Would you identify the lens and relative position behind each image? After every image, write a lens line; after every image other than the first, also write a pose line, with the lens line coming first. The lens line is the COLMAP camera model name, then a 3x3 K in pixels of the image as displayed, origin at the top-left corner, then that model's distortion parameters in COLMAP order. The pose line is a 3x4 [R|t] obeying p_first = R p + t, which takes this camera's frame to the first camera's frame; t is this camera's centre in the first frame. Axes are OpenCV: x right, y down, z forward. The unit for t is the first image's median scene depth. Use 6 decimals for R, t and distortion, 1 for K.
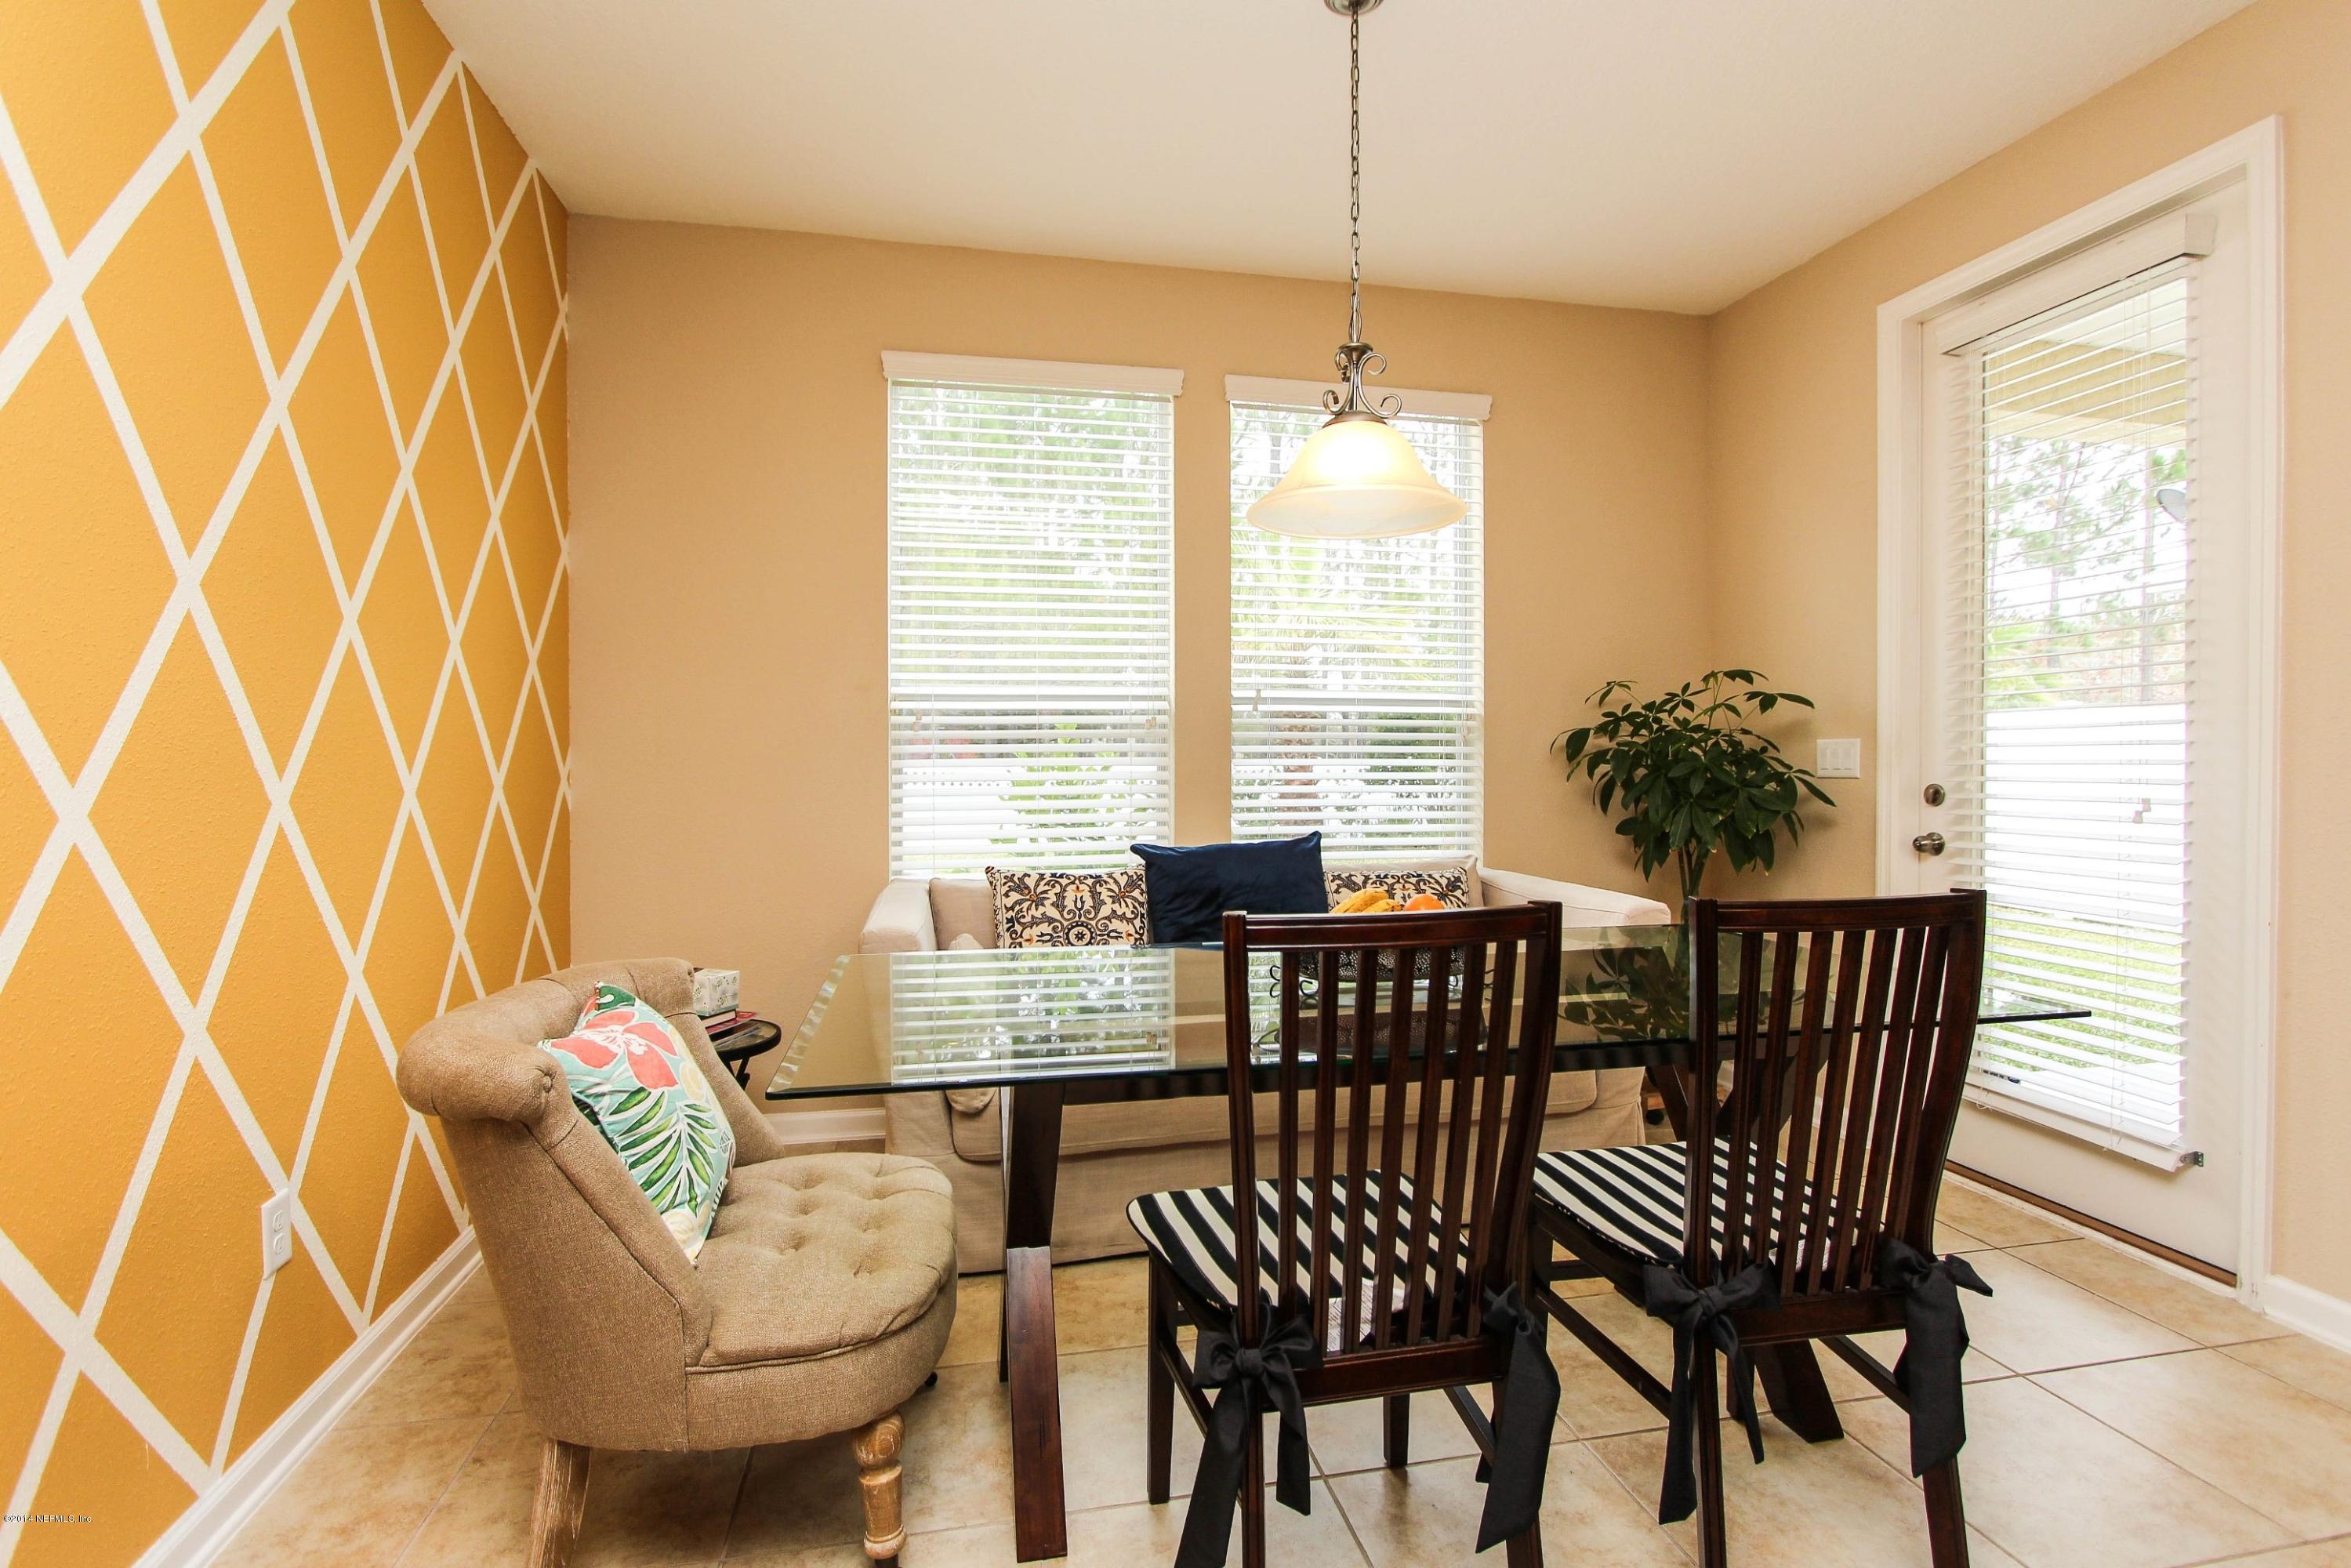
lens RADIAL K [[1119.2, 0, 1175.5], [0, 1119.2, 784.0], [0, 0, 1]] dist [-0.002798, -0.000496]
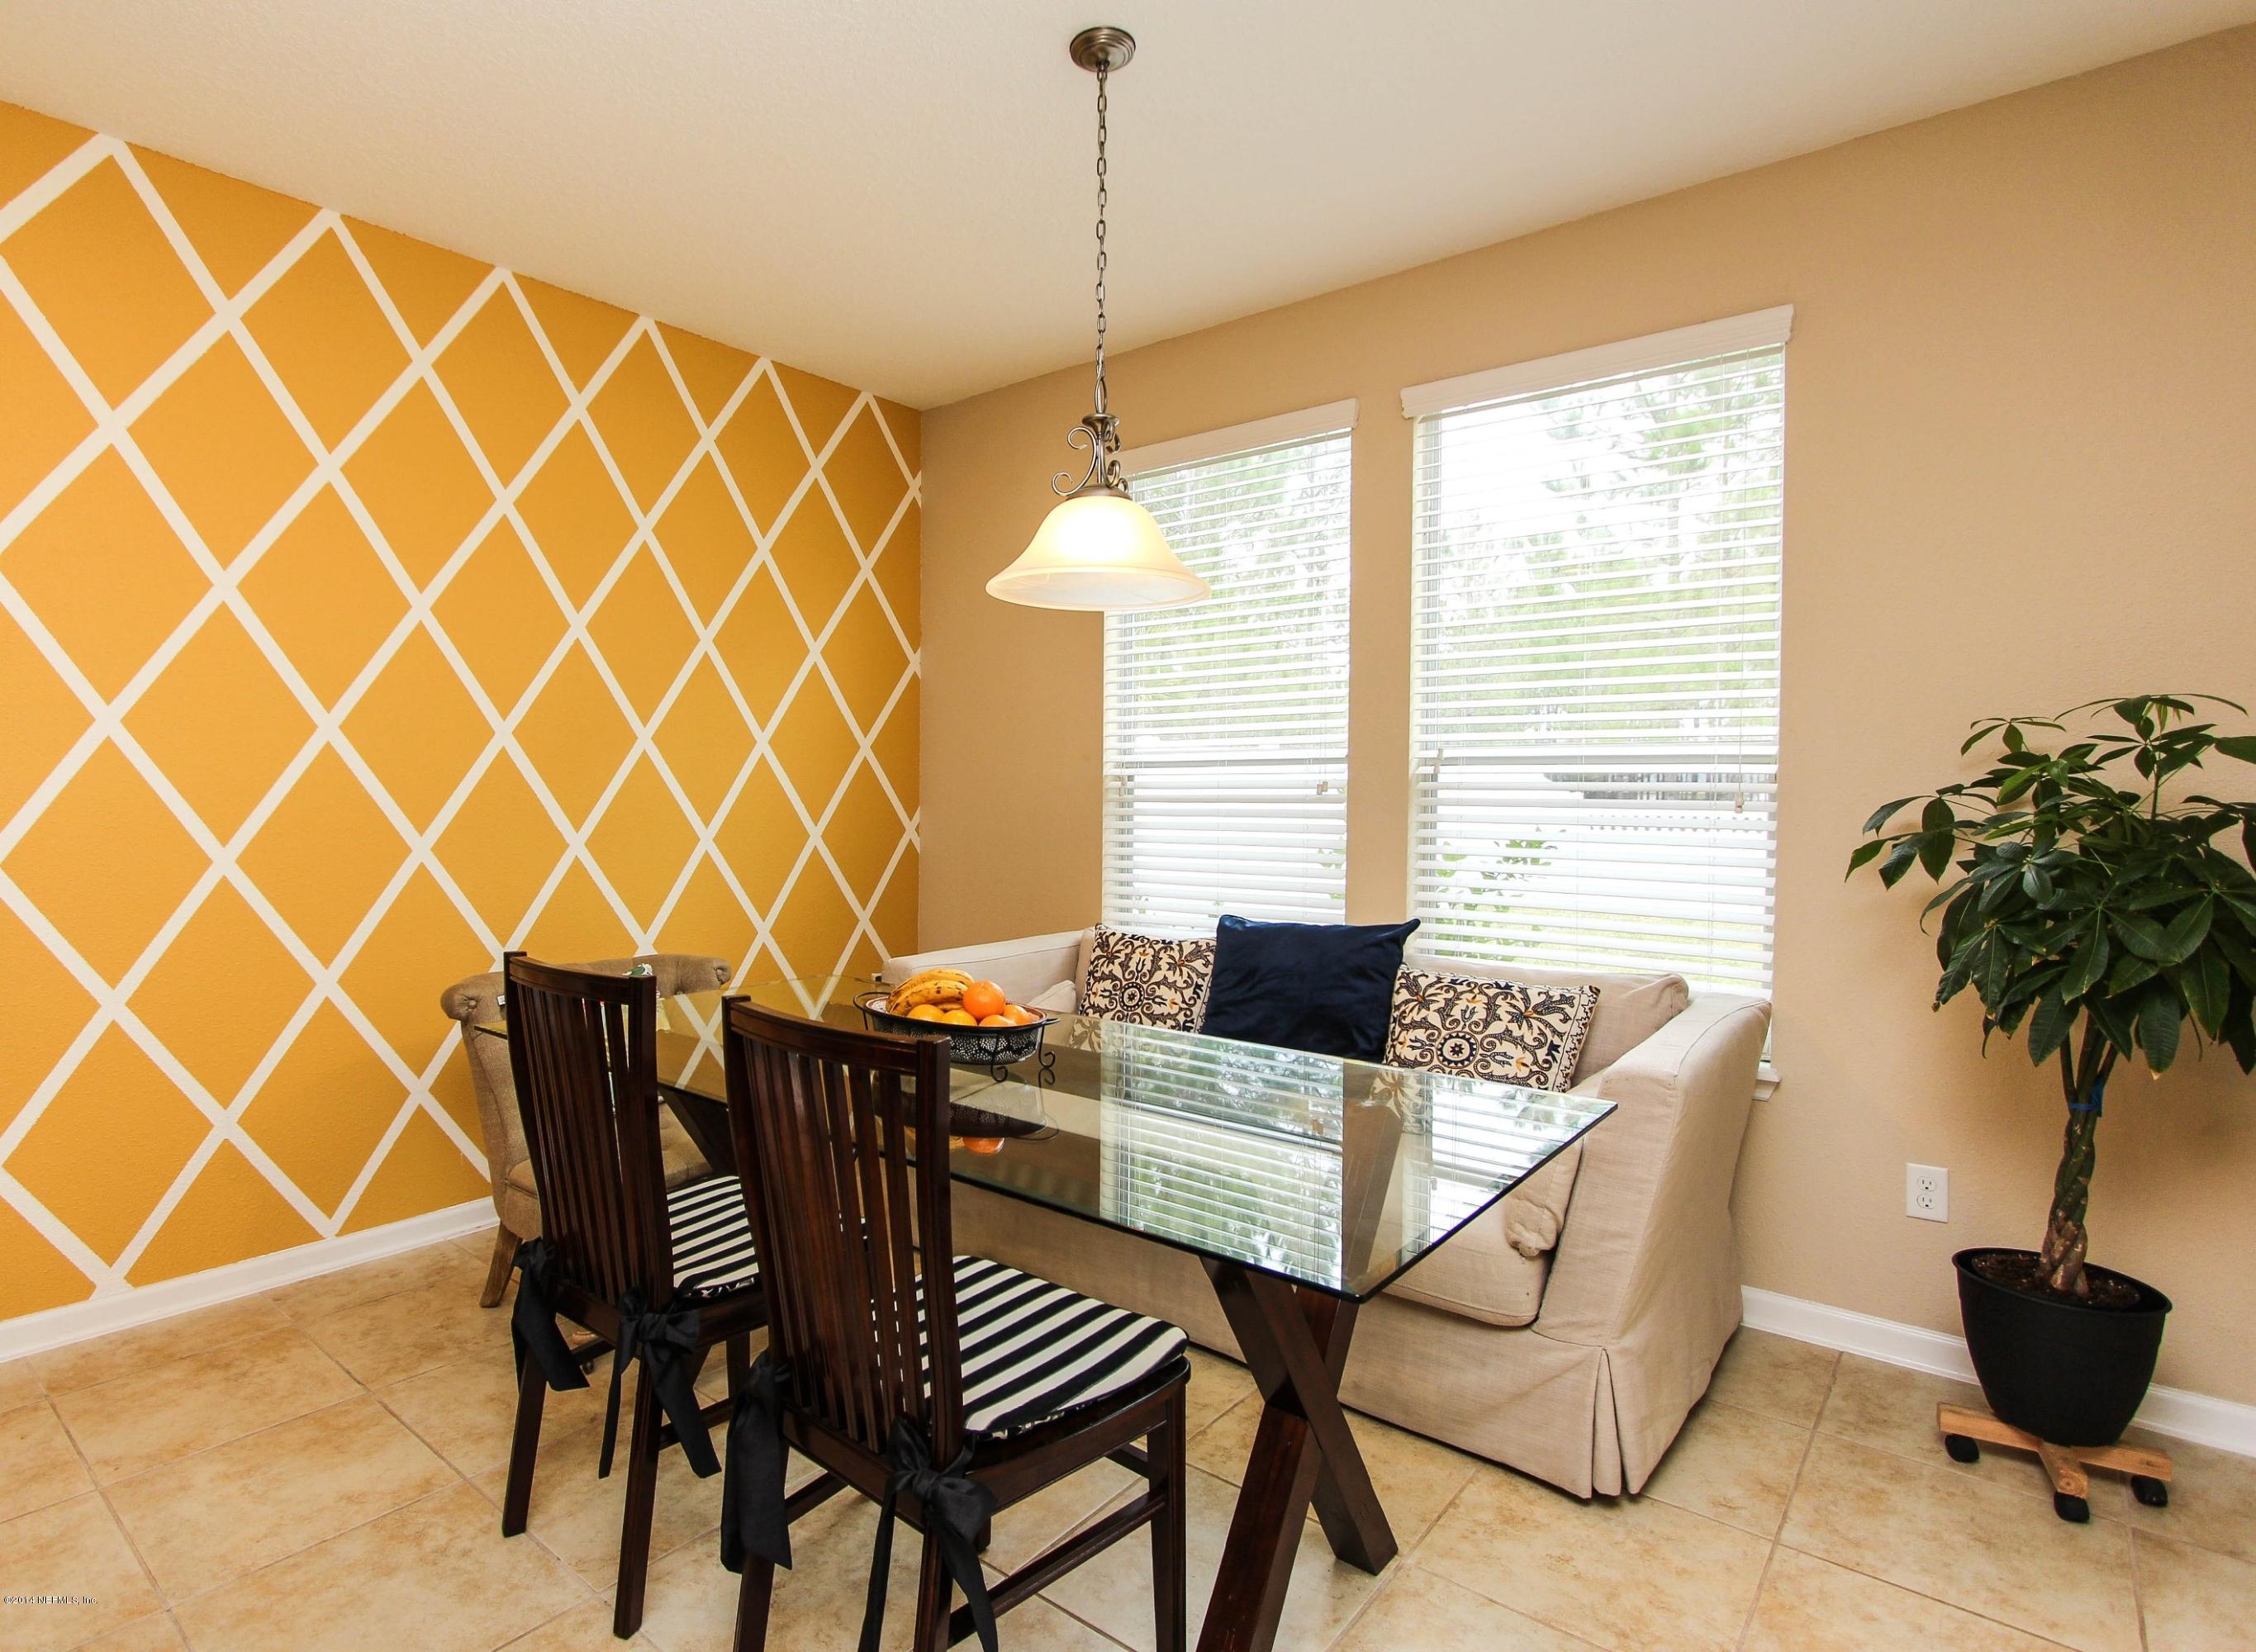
lens RADIAL K [[1161.5, 0, 1035.2], [0, 1161.5, 834.3], [0, 0, 1]] dist [-0.047966, 0.000031]
pose [[0.603028, 0.033432, -0.797019, 0.697713], [-0.018719, 0.999439, 0.027760, -0.042557], [0.797501, -0.001821, 0.603315, 0.270568]]
